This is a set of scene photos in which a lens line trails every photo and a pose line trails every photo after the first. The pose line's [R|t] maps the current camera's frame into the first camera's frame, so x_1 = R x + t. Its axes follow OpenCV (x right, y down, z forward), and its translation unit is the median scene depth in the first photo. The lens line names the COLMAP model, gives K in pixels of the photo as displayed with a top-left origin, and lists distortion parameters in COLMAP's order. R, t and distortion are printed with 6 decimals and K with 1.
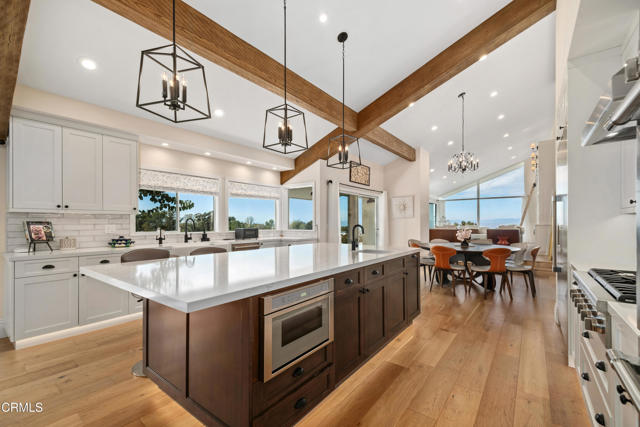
lens RADIAL K [[274.0, 0, 322.8], [0, 274.0, 221.3], [0, 0, 1]] dist [0.016317, -0.000171]
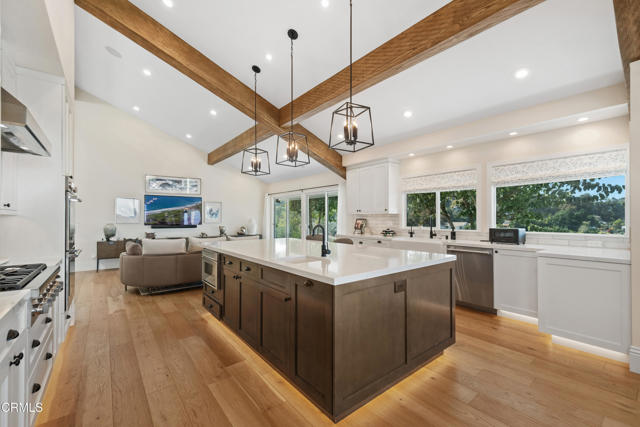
lens RADIAL K [[268.6, 0, 319.9], [0, 268.6, 216.5], [0, 0, 1]] dist [0.013562, -0.000327]
pose [[-0.244682, -0.002699, -0.969600, 0.542982], [0.006872, 0.999966, -0.004517, -0.005187], [0.969579, -0.007769, -0.244655, 0.730955]]
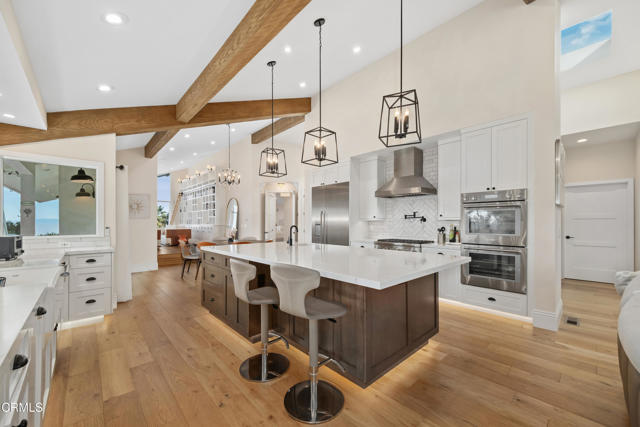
lens RADIAL K [[255.7, 0, 319.9], [0, 255.7, 221.5], [0, 0, 1]] dist [0.000963, 0.000036]
pose [[0.168767, 0.006362, 0.985635, -0.640032], [-0.003029, 0.999978, -0.005936, 0.001811], [-0.985651, -0.001984, 0.168783, 0.410503]]
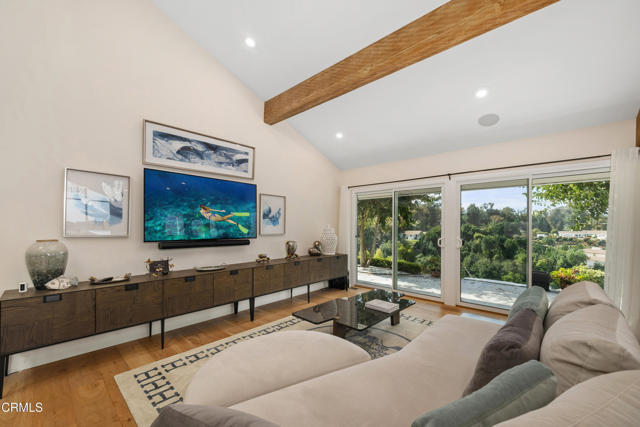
lens RADIAL K [[255.1, 0, 320.4], [0, 255.1, 225.5], [0, 0, 1]] dist [0.003892, -0.000229]
pose [[-0.096512, -0.000555, -0.995332, -0.090685], [0.000544, 1.000000, -0.000610, -0.007101], [0.995332, -0.000601, -0.096511, -0.071124]]
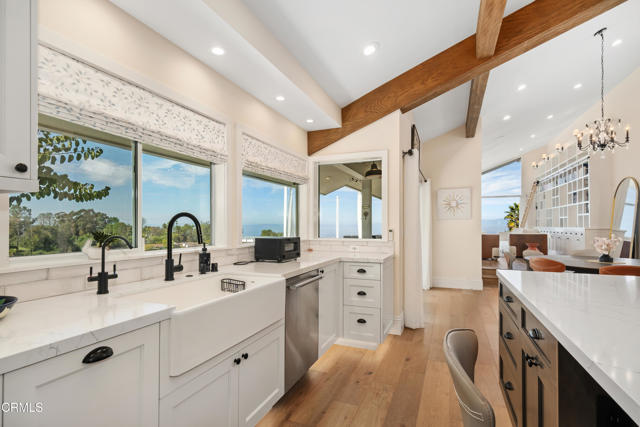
lens RADIAL K [[315.4, 0, 319.1], [0, 315.4, 221.9], [0, 0, 1]] dist [0.003201, -0.000844]
pose [[0.966672, 0.004981, 0.255970, -0.361126], [-0.003405, 0.999972, -0.006601, 0.002674], [-0.255995, 0.005510, 0.966662, 0.482177]]
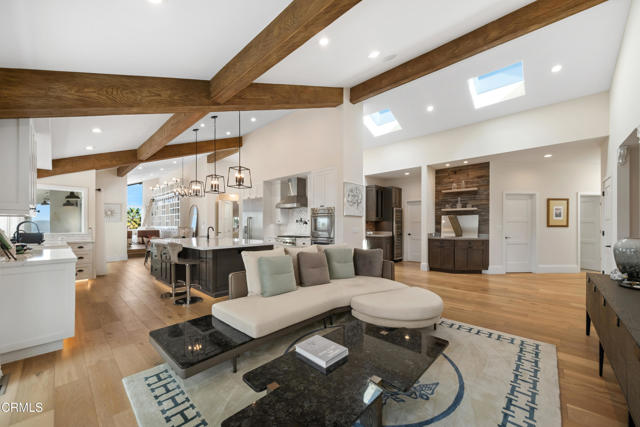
lens RADIAL K [[244.5, 0, 321.0], [0, 244.5, 221.7], [0, 0, 1]] dist [-0.000341, -0.000332]
pose [[0.086916, 0.012389, 0.996139, -1.033124], [-0.002367, 0.999922, -0.012229, -0.002660], [-0.996213, -0.001295, 0.086938, -0.007887]]
